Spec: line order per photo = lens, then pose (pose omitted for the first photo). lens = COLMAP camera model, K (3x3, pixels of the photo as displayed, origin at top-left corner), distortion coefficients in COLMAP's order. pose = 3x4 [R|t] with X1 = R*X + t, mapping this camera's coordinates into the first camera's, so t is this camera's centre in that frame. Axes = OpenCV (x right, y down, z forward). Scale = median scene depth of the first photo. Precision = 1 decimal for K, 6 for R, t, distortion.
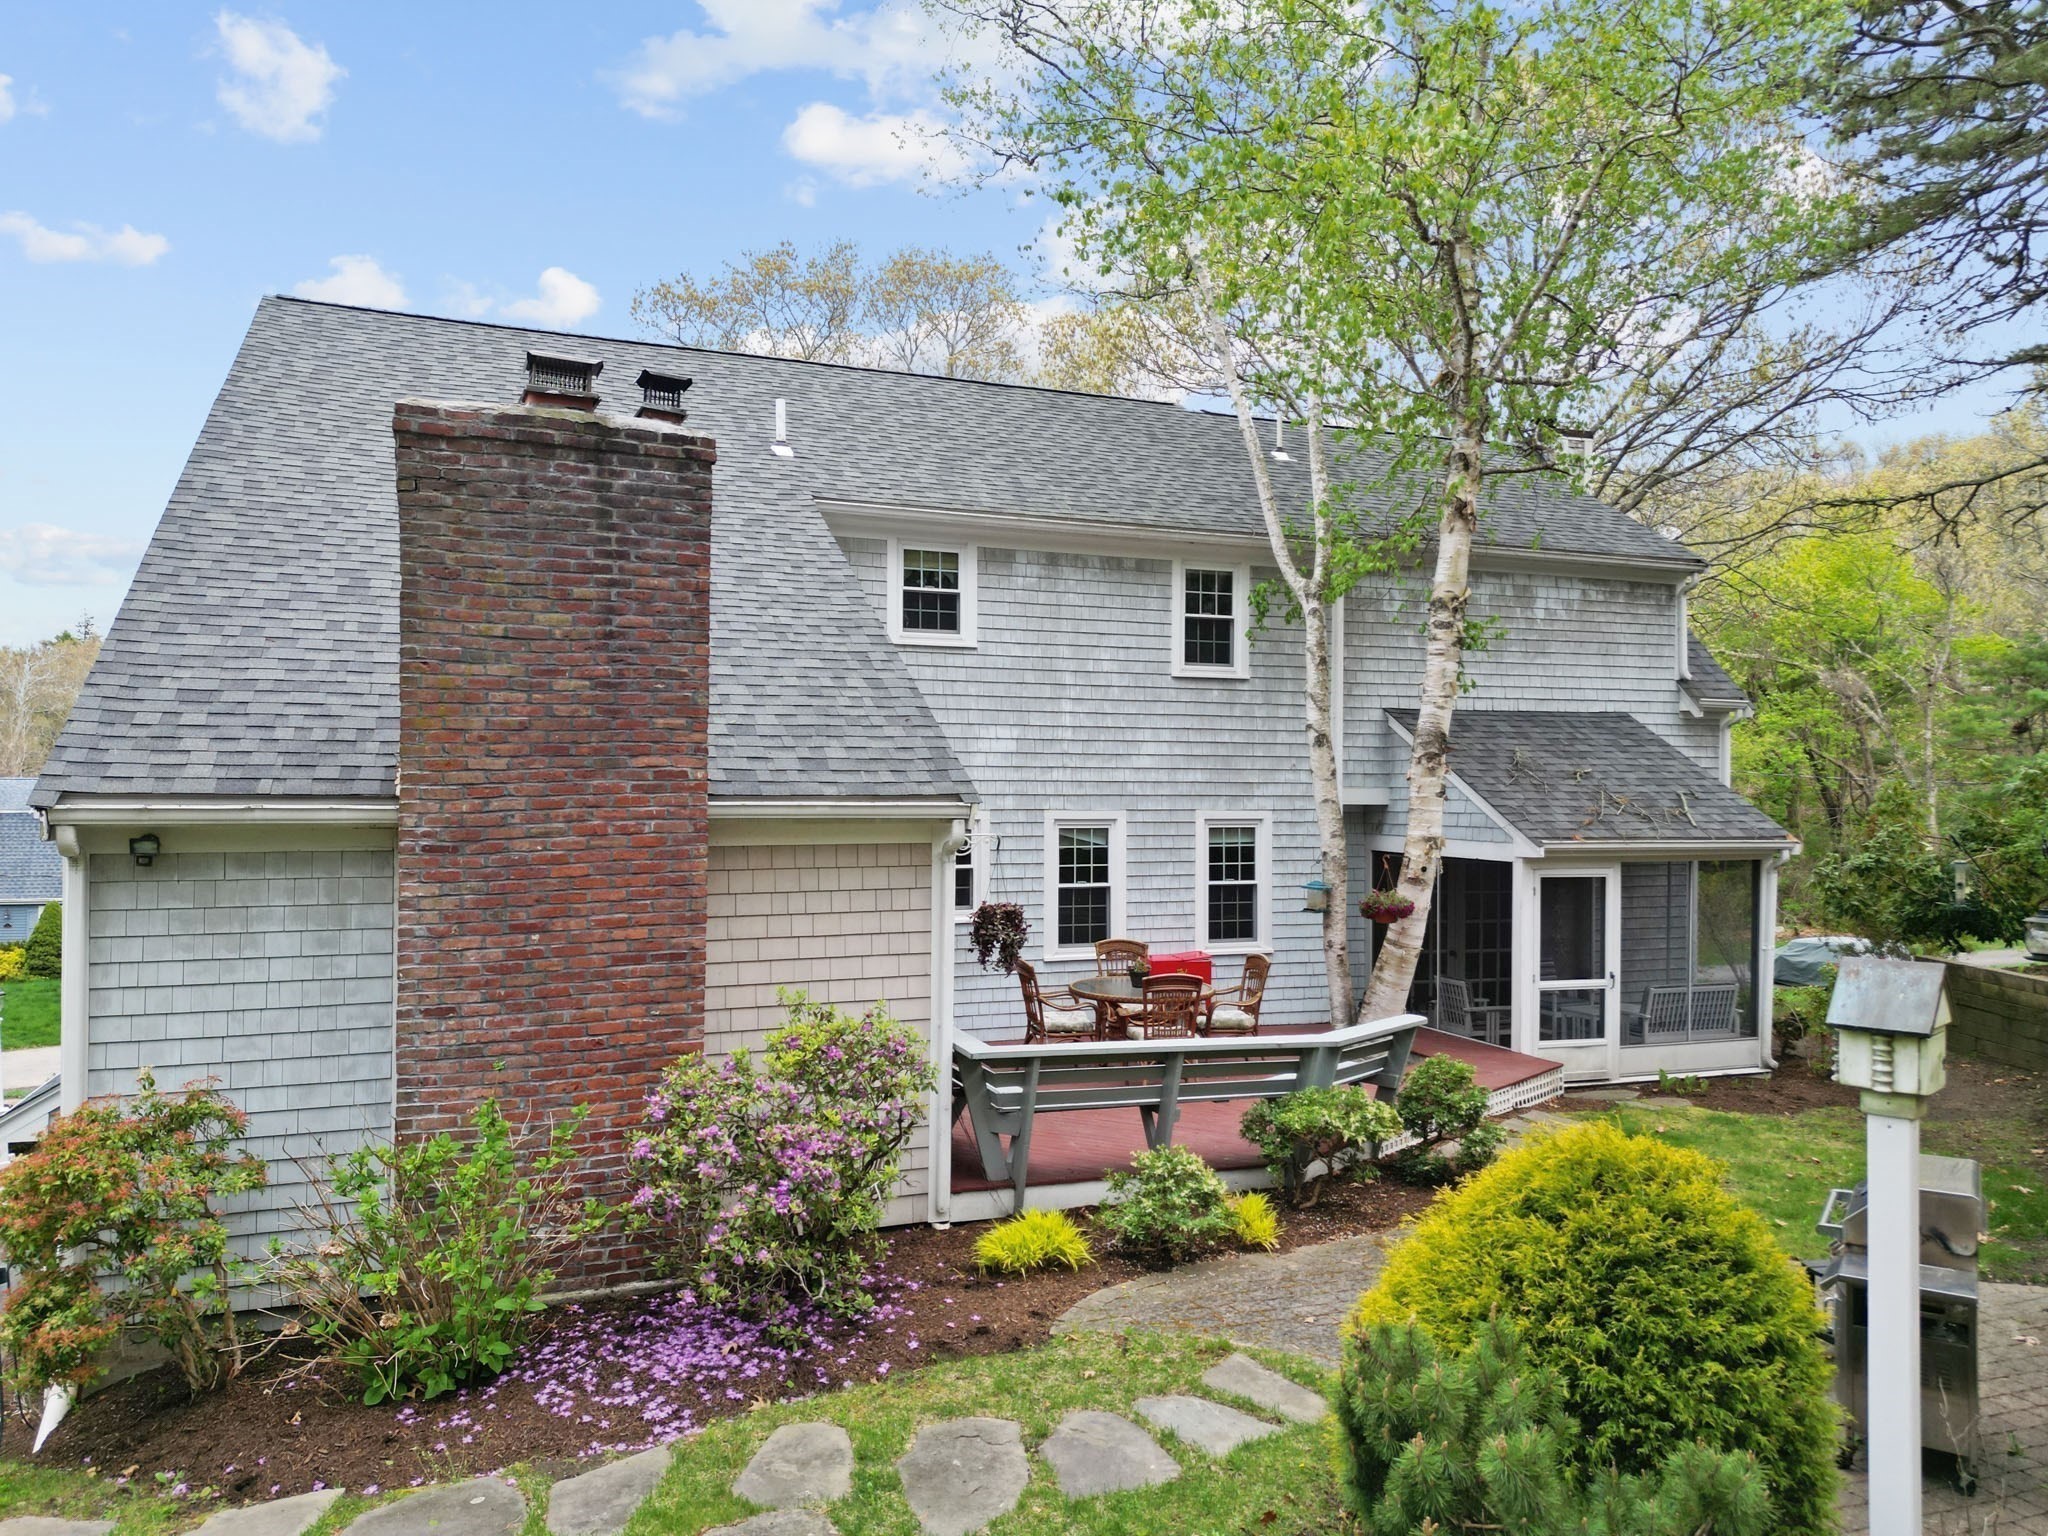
lens RADIAL K [[1458.8, 0, 1012.6], [0, 1458.8, 800.7], [0, 0, 1]] dist [0.106714, -0.132202]
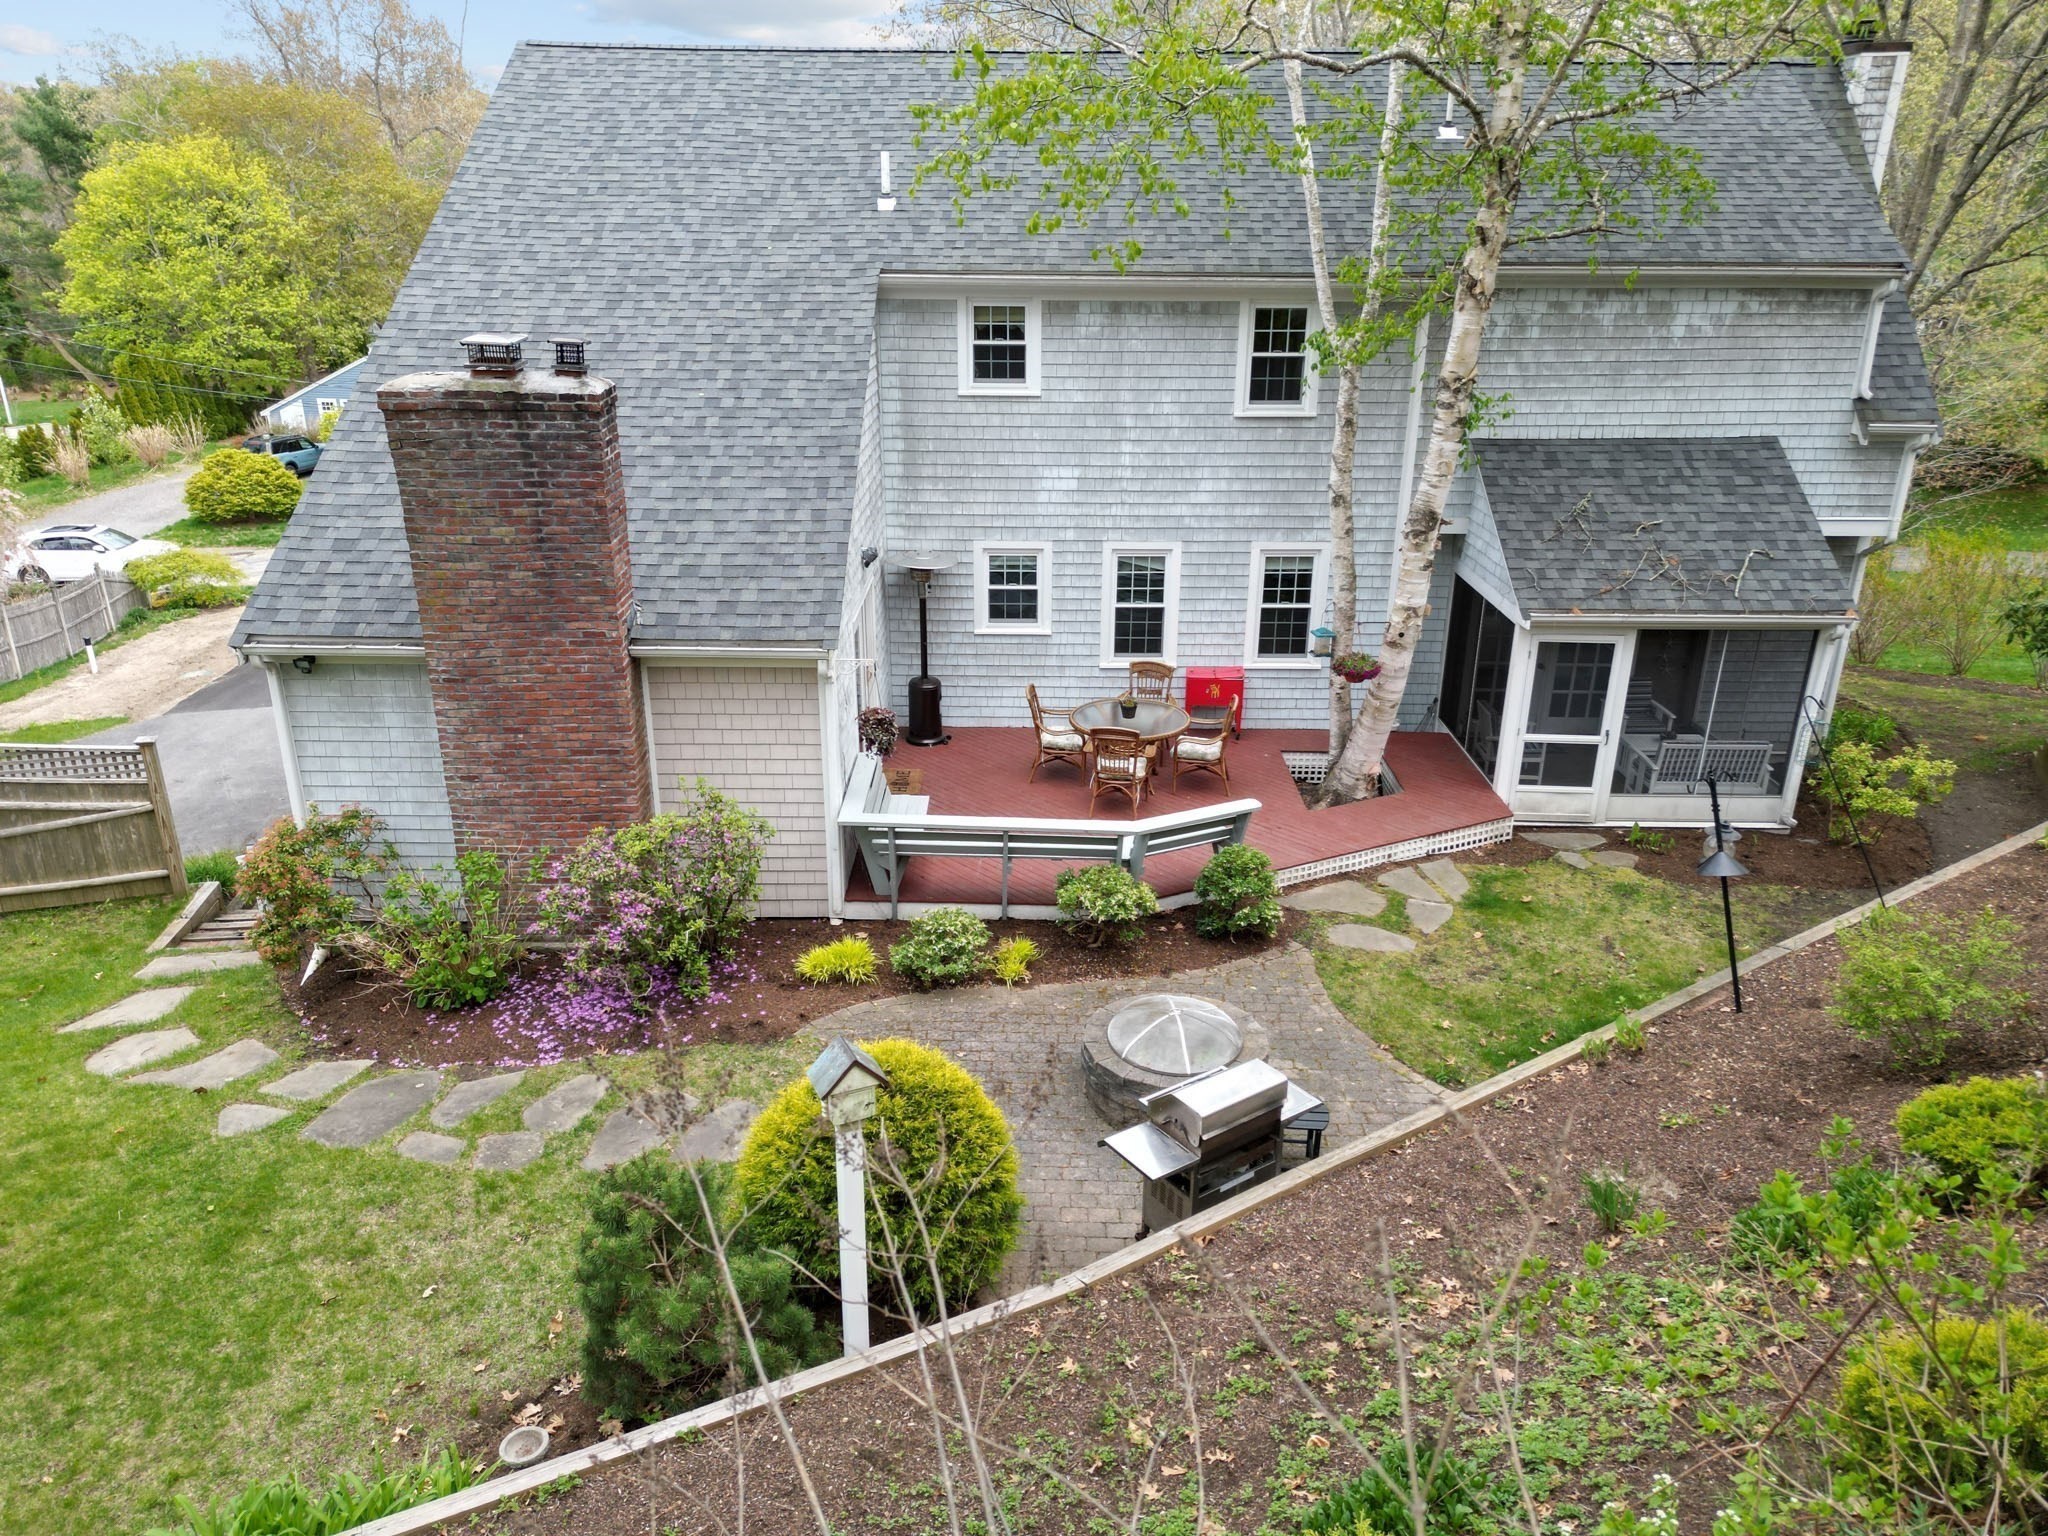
lens RADIAL K [[1458.8, 0, 1012.6], [0, 1458.8, 800.7], [0, 0, 1]] dist [0.106714, -0.132202]
pose [[0.931215, 0.135285, -0.338432, 0.380934], [-0.003235, 0.931591, 0.363495, -0.225979], [0.364456, -0.337397, 0.867949, -0.095012]]
